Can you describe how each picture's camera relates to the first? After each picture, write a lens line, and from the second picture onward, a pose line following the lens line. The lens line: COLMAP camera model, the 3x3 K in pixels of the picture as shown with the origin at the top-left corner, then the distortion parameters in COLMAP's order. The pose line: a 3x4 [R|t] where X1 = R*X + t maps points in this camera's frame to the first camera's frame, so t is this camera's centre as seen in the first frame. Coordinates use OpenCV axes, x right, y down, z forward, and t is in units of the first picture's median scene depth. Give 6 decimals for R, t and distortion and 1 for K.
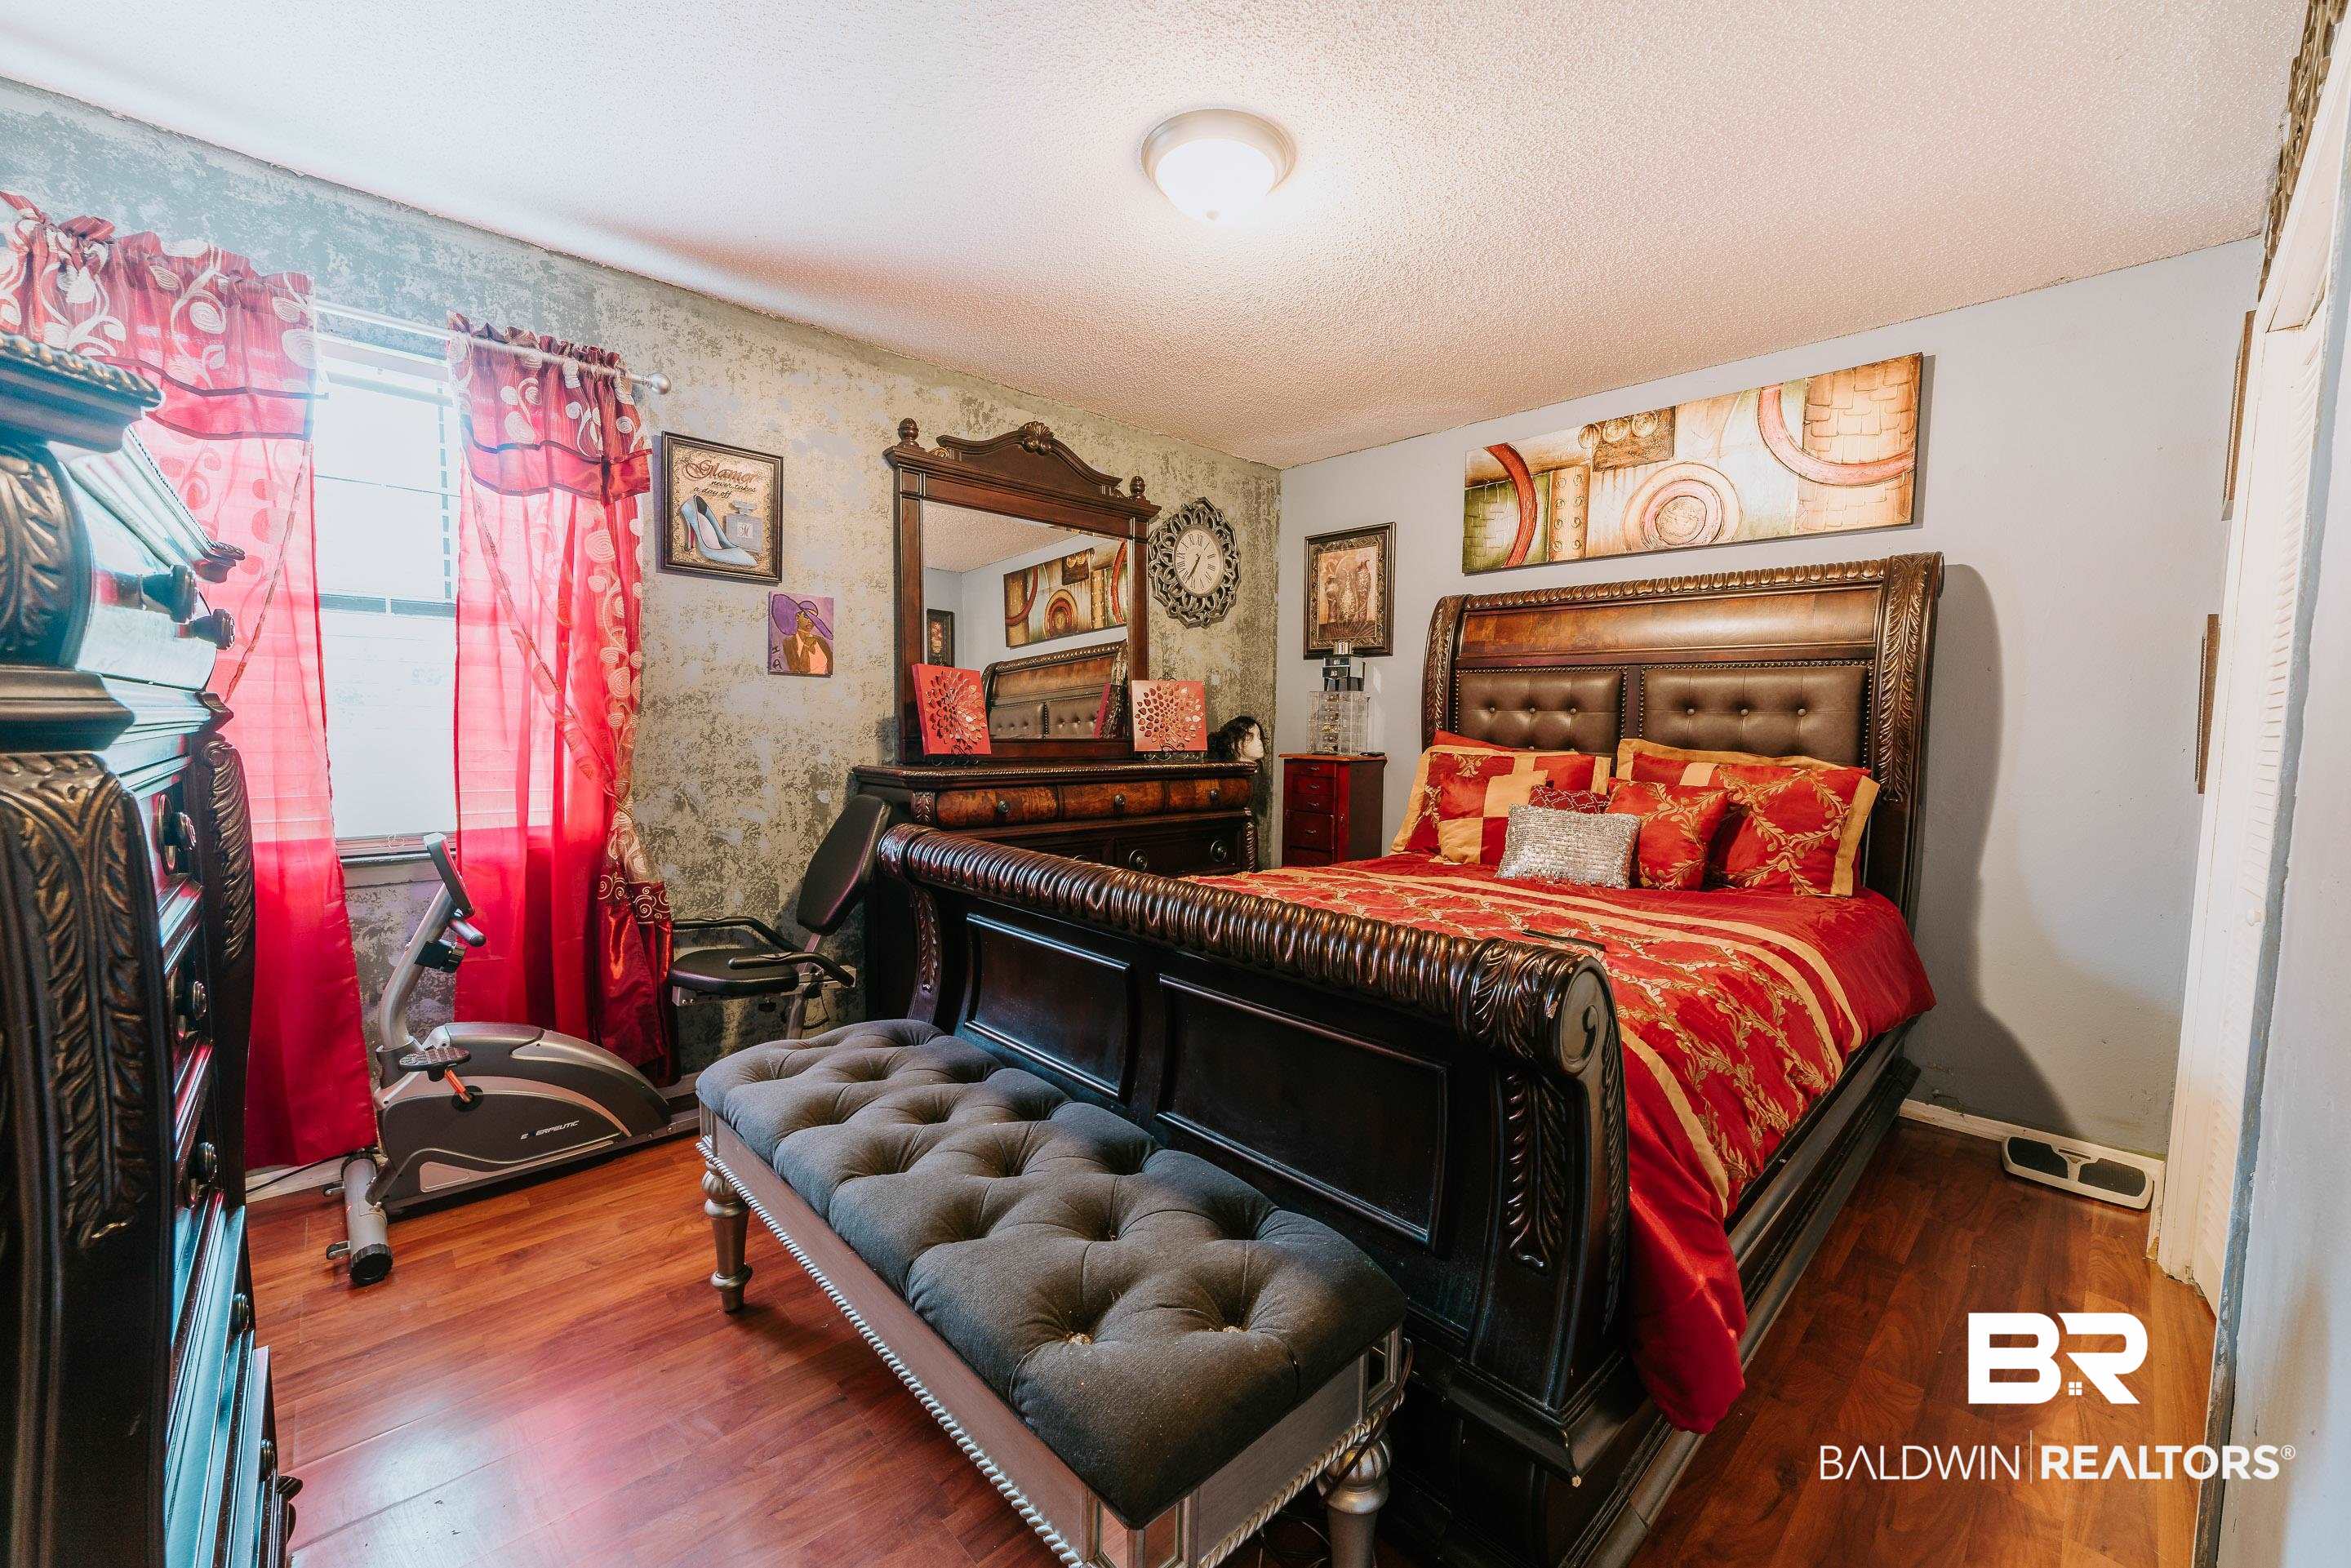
lens RADIAL K [[903.3, 0, 1170.5], [0, 903.3, 791.8], [0, 0, 1]] dist [-0.002597, 0.001760]
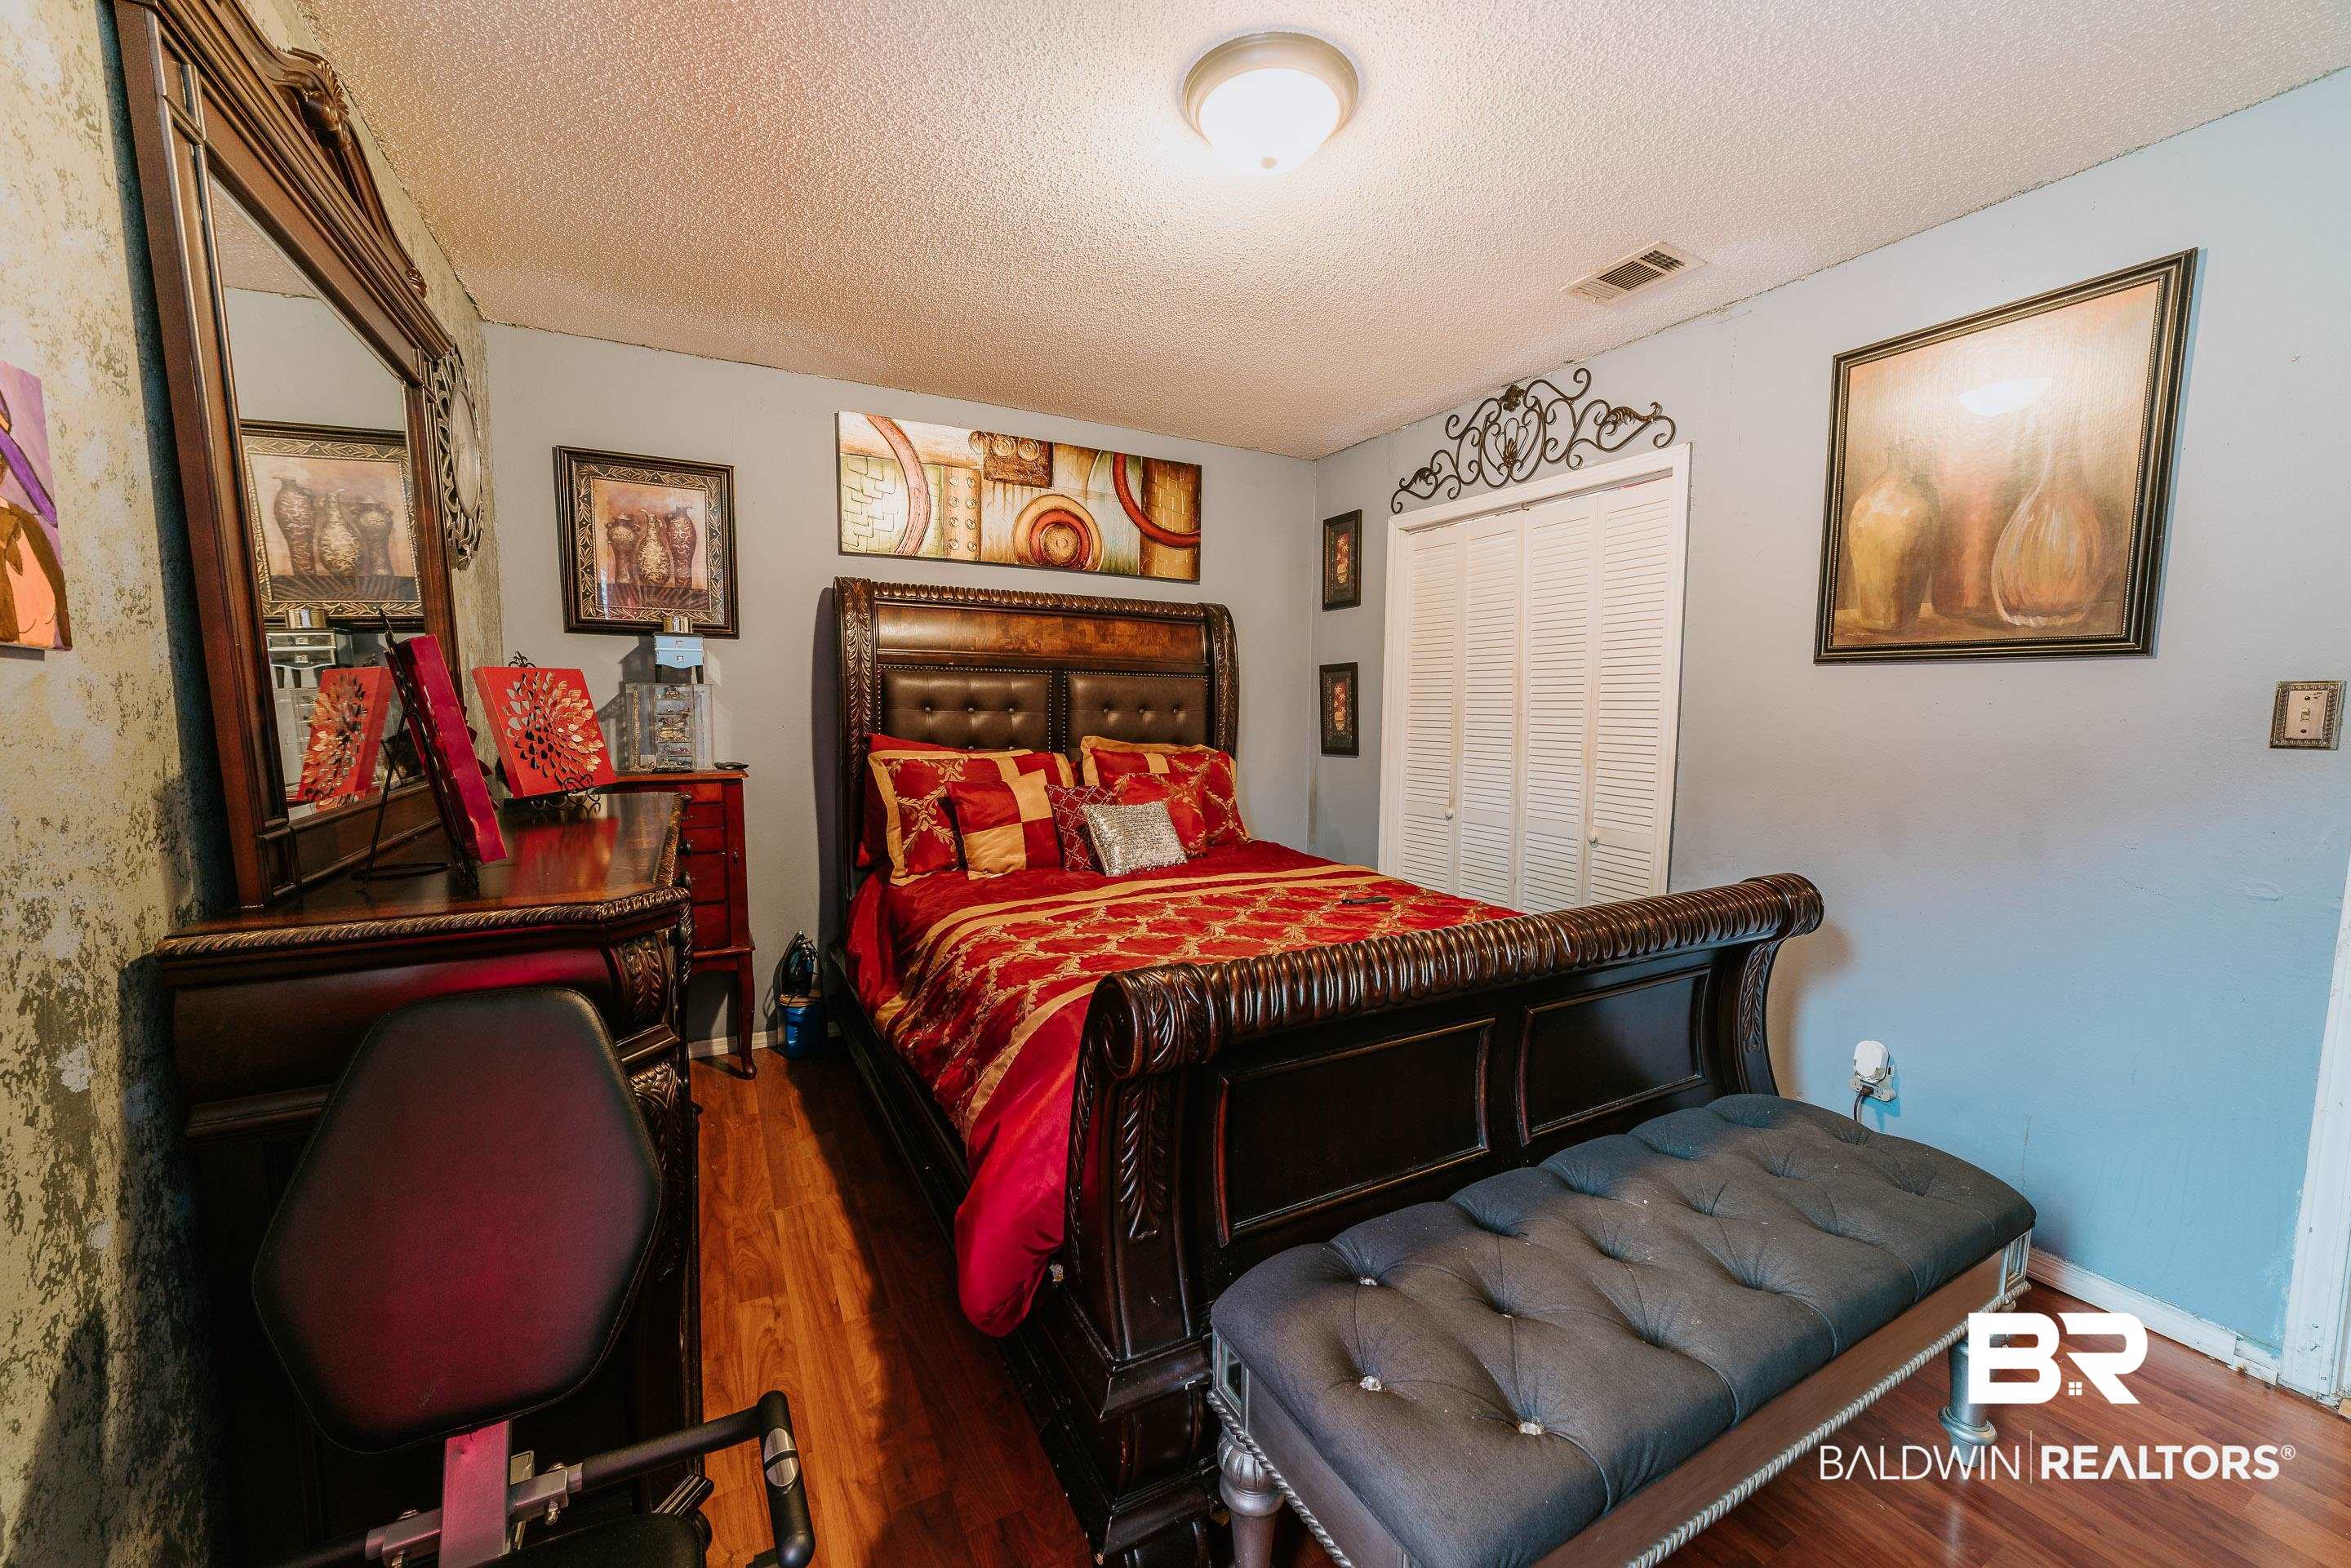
lens RADIAL K [[903.3, 0, 1172.4], [0, 903.3, 782.8], [0, 0, 1]] dist [-0.002597, 0.001760]
pose [[0.271464, -0.098067, 0.957439, -0.525361], [0.075236, 0.993913, 0.080471, -0.078856], [-0.959503, 0.050189, 0.277190, 0.549543]]
